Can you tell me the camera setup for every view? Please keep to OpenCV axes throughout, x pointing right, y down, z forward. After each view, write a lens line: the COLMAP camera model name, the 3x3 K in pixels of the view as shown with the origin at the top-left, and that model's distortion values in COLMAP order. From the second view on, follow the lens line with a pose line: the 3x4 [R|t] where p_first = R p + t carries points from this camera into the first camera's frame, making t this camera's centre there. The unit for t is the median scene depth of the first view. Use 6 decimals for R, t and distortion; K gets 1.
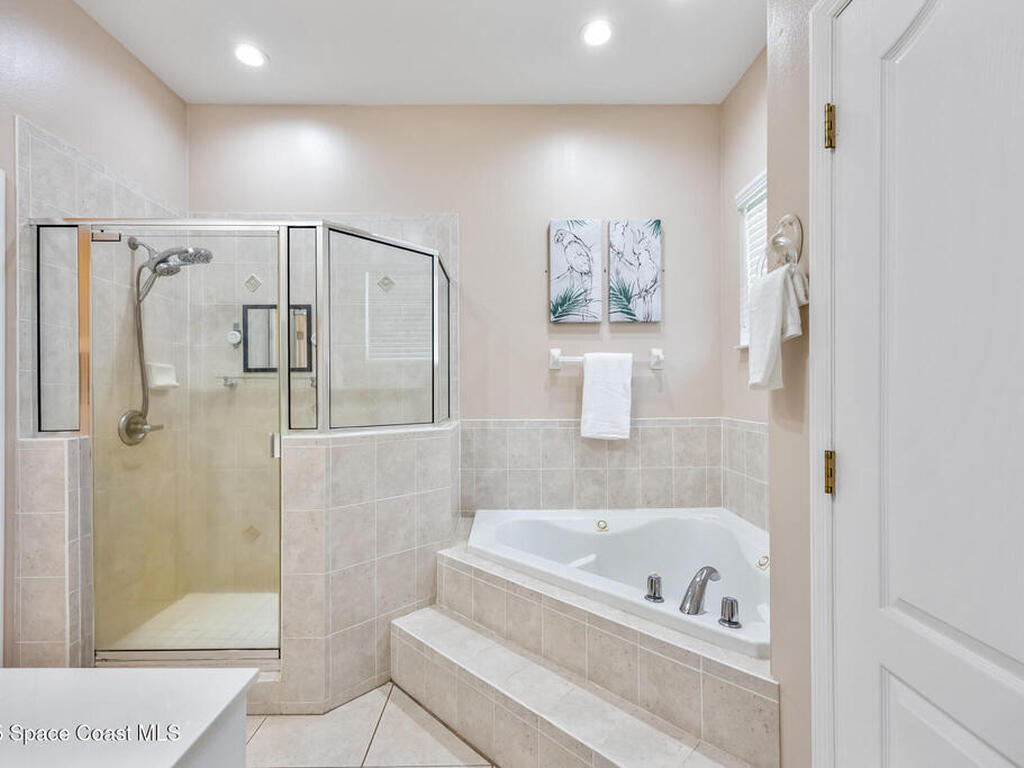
lens RADIAL K [[443.9, 0, 512.2], [0, 443.9, 392.0], [0, 0, 1]] dist [0.003621, -0.001000]
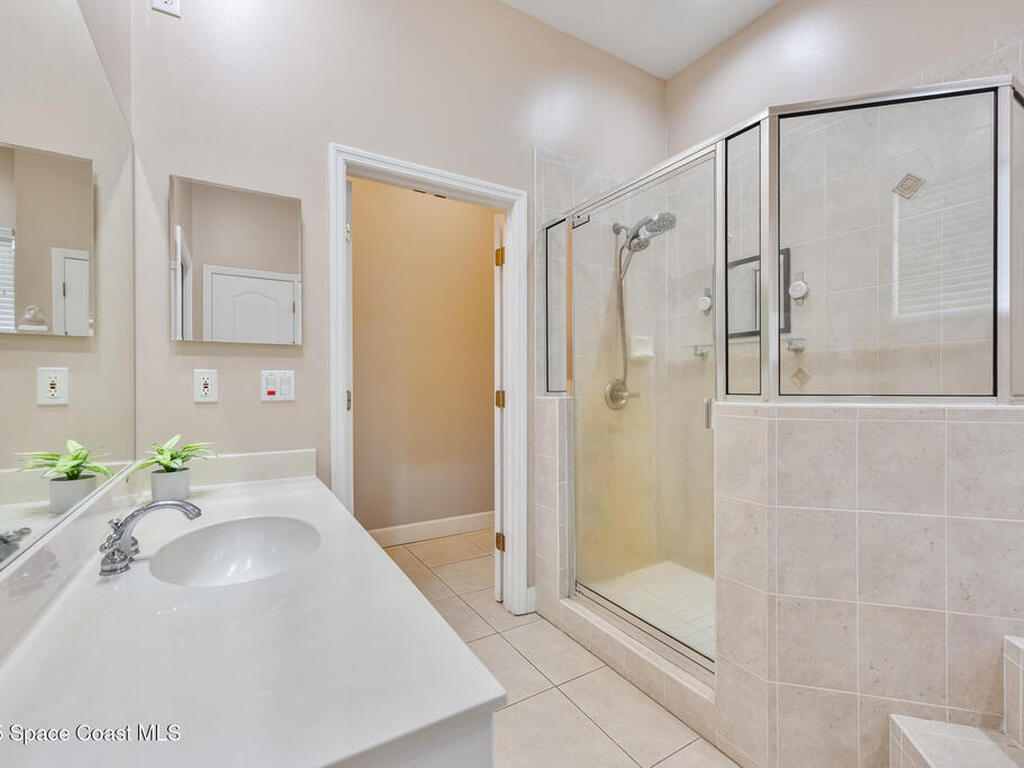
lens RADIAL K [[464.0, 0, 509.3], [0, 464.0, 383.7], [0, 0, 1]] dist [0.005323, -0.000974]
pose [[0.501920, 0.002279, -0.864911, 0.017074], [0.011144, 0.999896, 0.009102, 0.044893], [0.864843, -0.014207, 0.501842, 0.210464]]
